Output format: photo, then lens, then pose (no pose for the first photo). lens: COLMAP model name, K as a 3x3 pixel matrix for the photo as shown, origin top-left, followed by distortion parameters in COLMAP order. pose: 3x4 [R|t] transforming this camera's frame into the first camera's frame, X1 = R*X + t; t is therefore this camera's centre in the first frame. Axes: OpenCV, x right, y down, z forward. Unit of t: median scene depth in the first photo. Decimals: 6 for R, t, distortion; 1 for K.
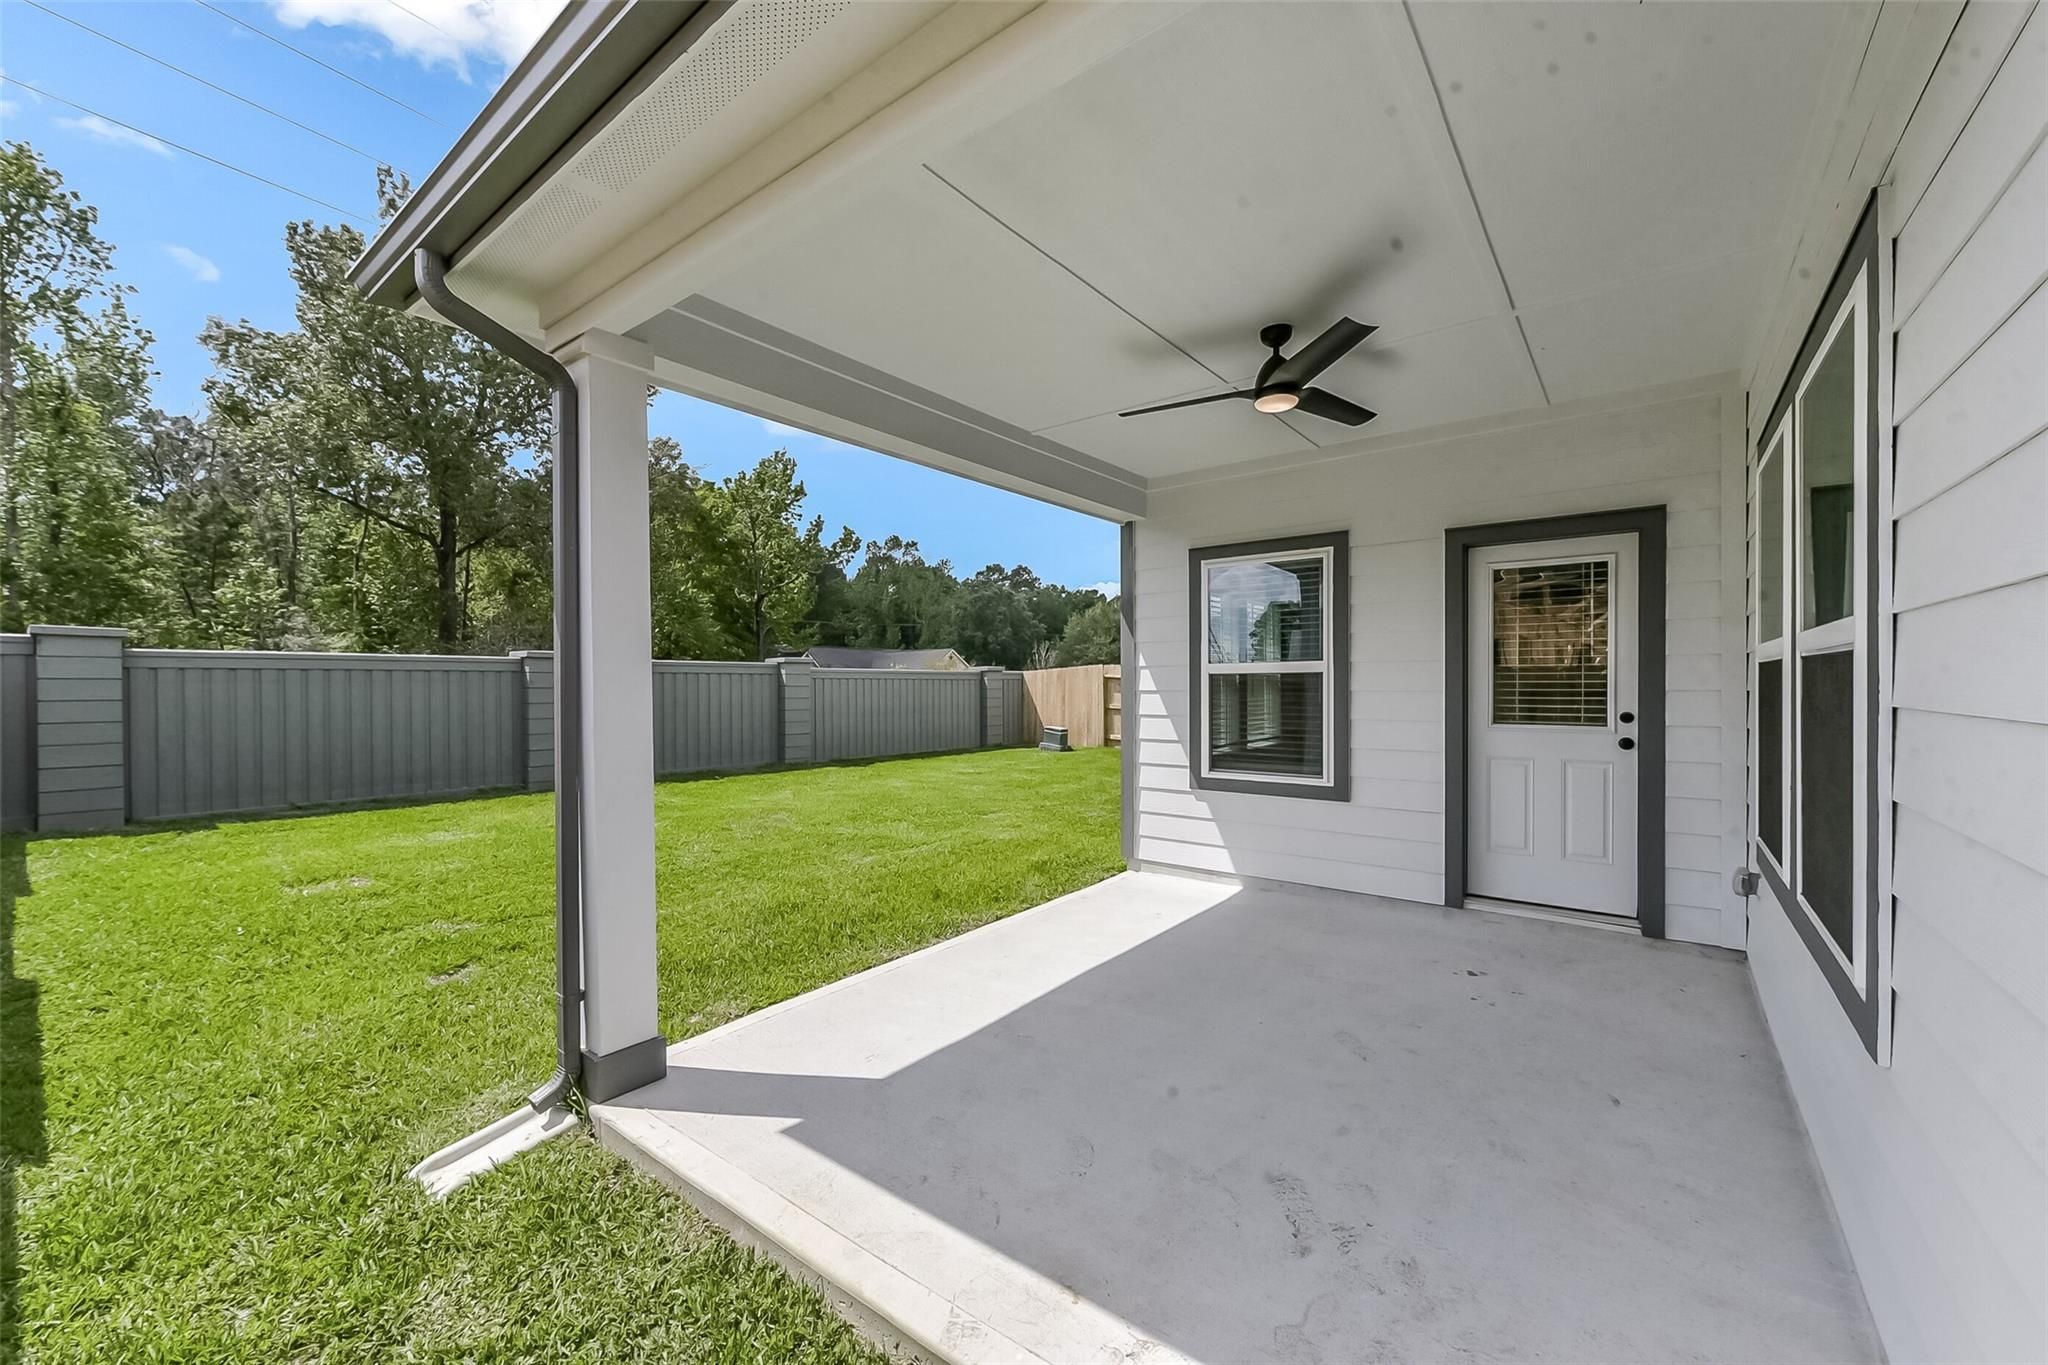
lens RADIAL K [[800.5, 0, 1028.7], [0, 800.5, 691.1], [0, 0, 1]] dist [0.000992, 0.000238]
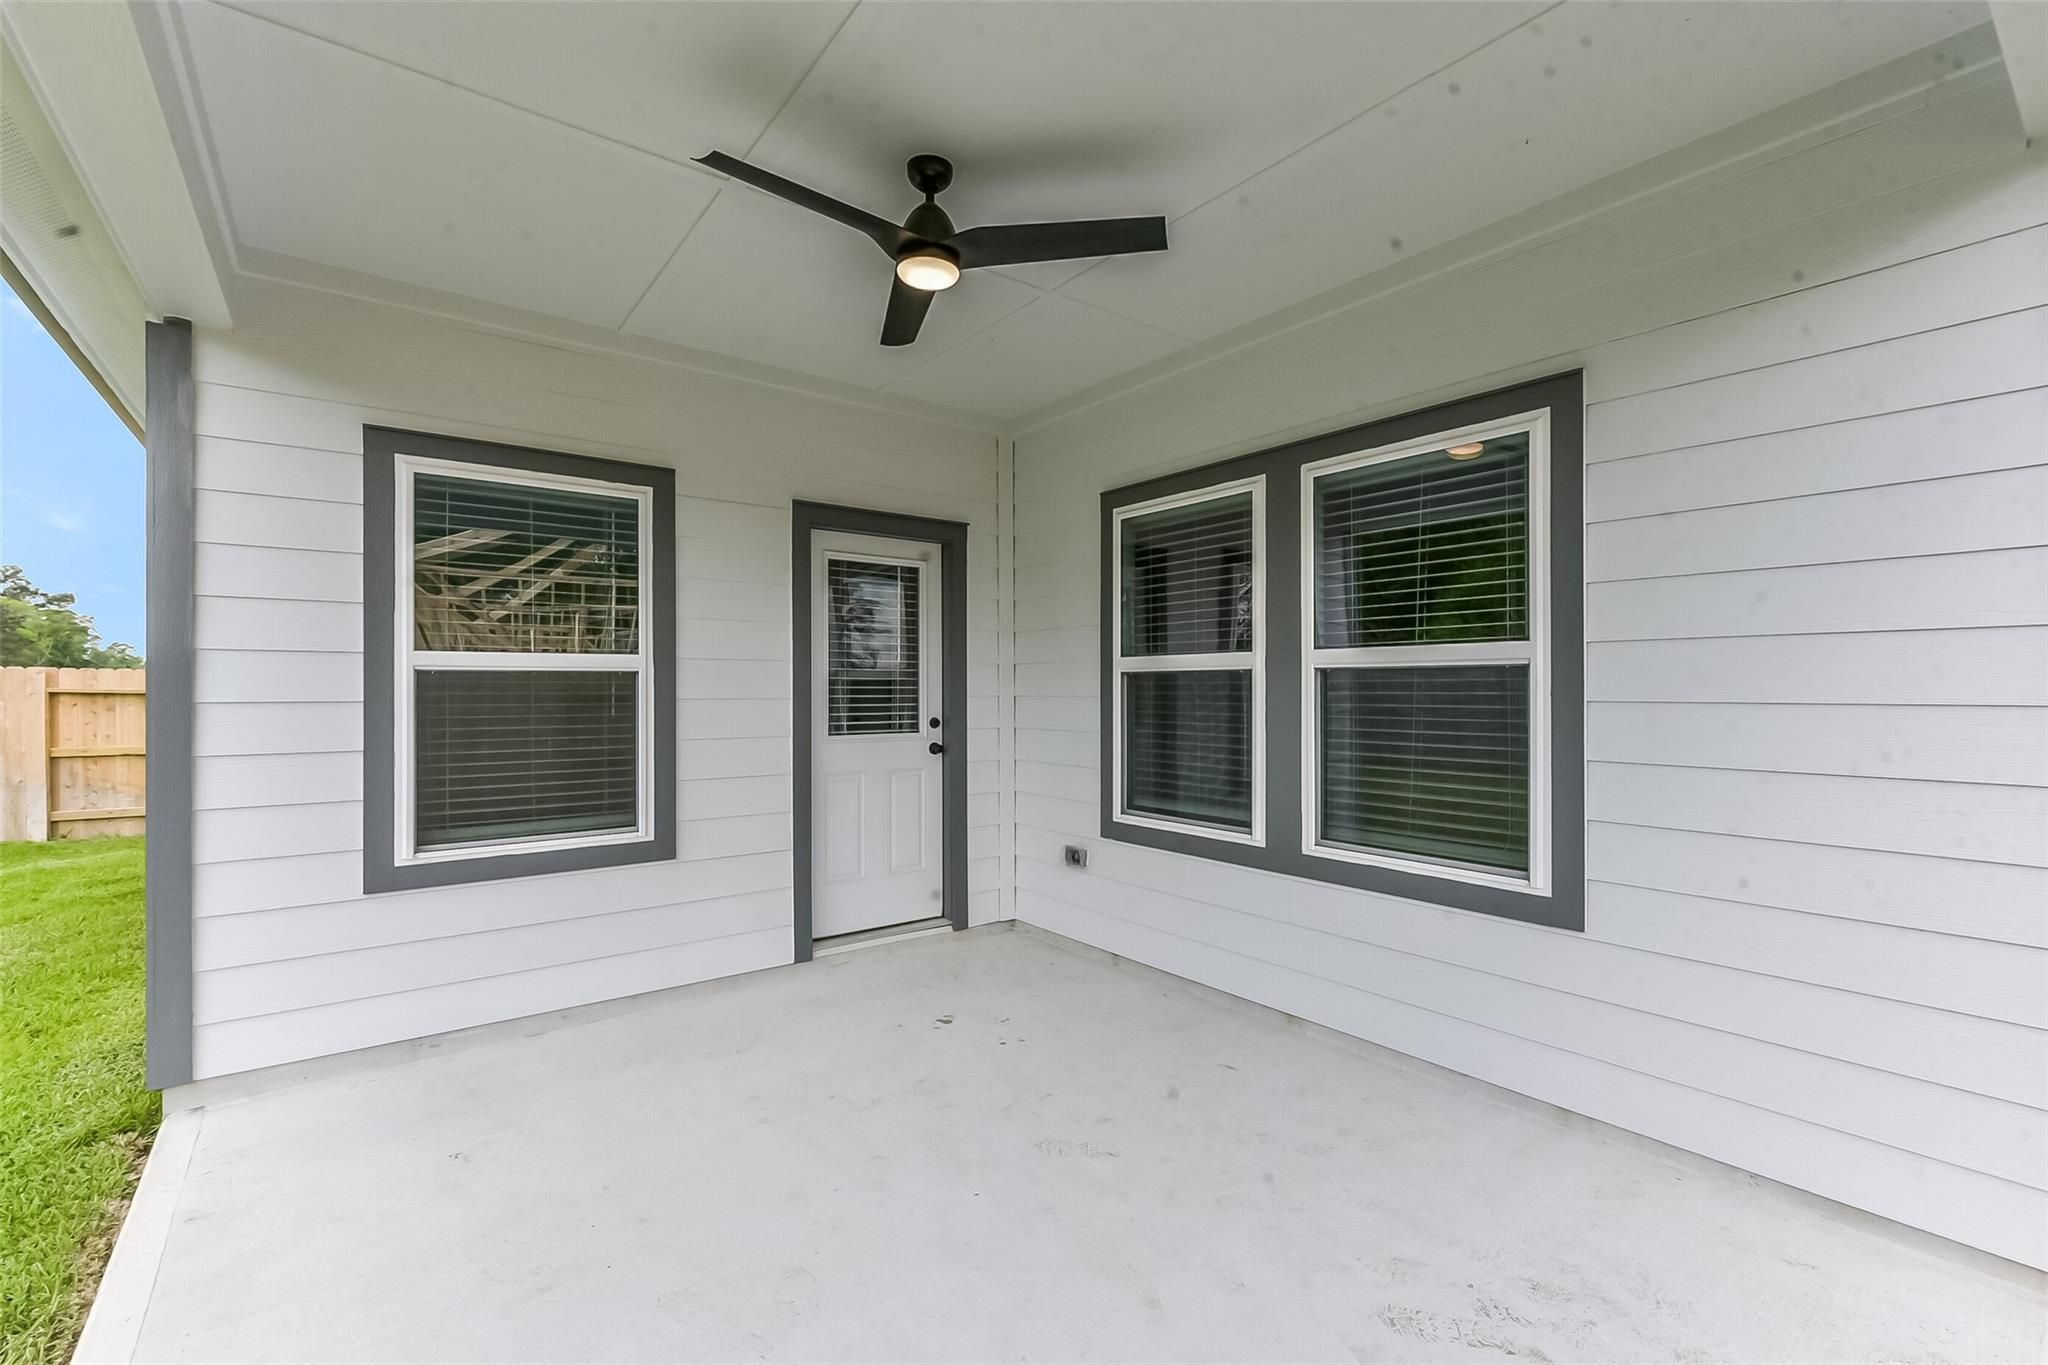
lens RADIAL K [[887.8, 0, 1024.0], [0, 887.8, 682.5], [0, 0, 1]] dist [-0.001259, -0.000157]
pose [[0.241139, 0.014337, 0.970385, -0.352122], [0.010347, 0.999796, -0.017343, 0.002693], [-0.970435, 0.014222, 0.240942, 0.654675]]
